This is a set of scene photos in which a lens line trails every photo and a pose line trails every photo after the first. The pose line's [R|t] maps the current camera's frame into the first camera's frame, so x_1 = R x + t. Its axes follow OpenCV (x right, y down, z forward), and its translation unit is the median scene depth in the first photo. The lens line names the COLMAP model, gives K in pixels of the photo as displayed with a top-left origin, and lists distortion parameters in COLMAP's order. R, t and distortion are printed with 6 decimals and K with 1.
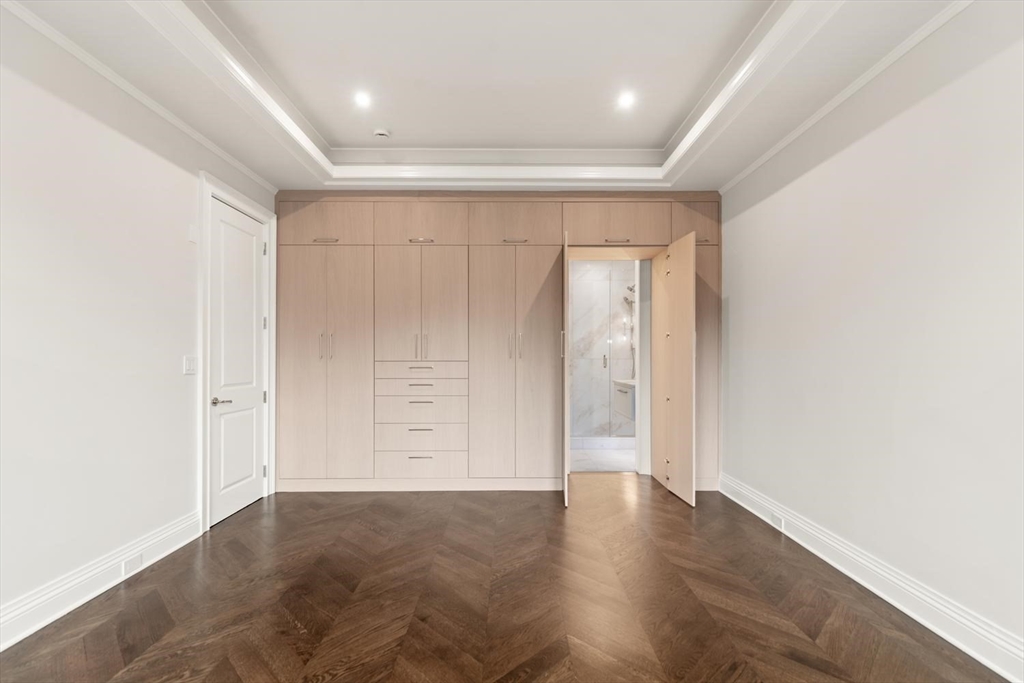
lens RADIAL K [[463.6, 0, 509.4], [0, 463.6, 347.7], [0, 0, 1]] dist [0.007785, -0.000953]
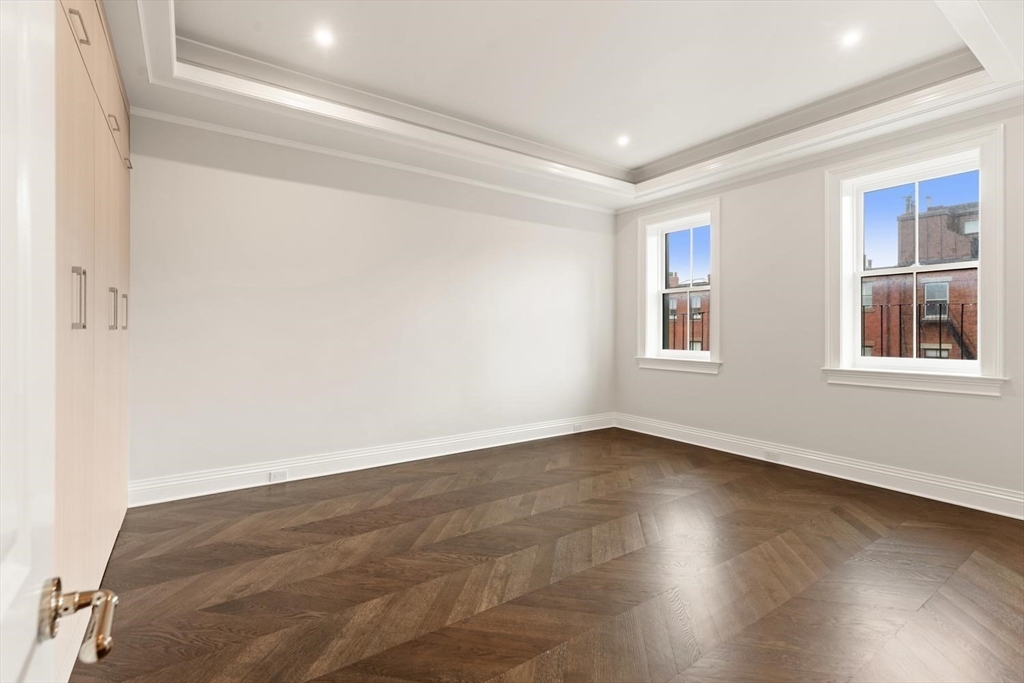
lens RADIAL K [[463.6, 0, 516.3], [0, 463.6, 331.4], [0, 0, 1]] dist [0.007785, -0.000953]
pose [[-0.566742, -0.003695, 0.823887, -0.823914], [0.005533, 0.999950, 0.008290, 0.020169], [-0.823877, 0.009257, -0.566693, 1.450326]]
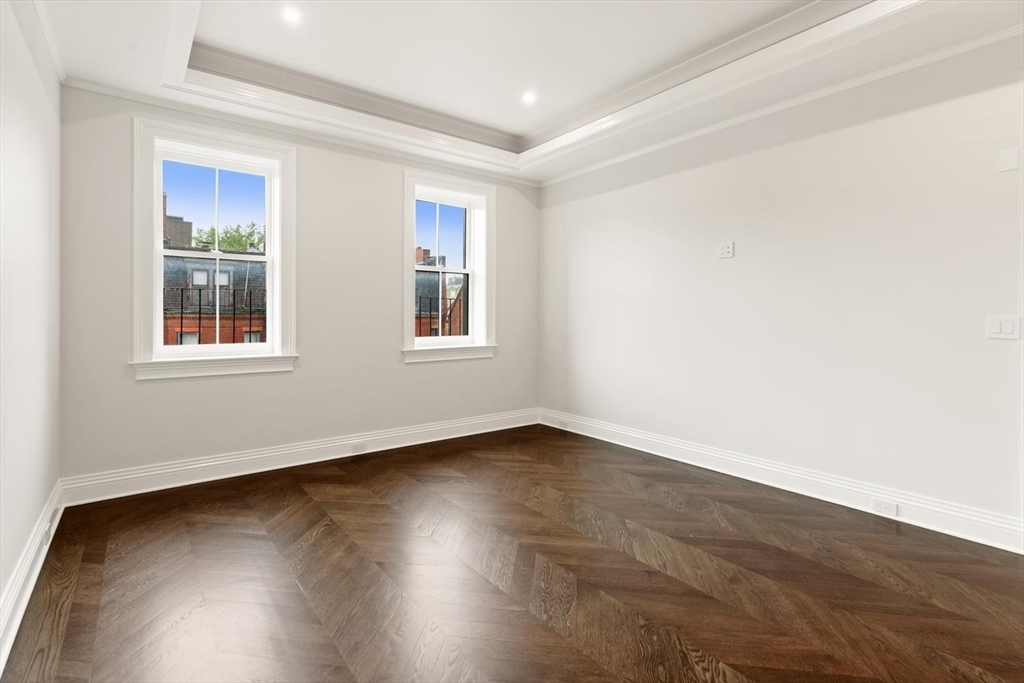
lens RADIAL K [[532.3, 0, 505.3], [0, 532.3, 337.9], [0, 0, 1]] dist [0.002557, 0.000224]
pose [[-0.778583, 0.022593, -0.627135, 0.674134], [-0.006883, 0.998984, 0.044534, 0.026372], [0.627504, 0.038990, -0.777637, 1.480336]]
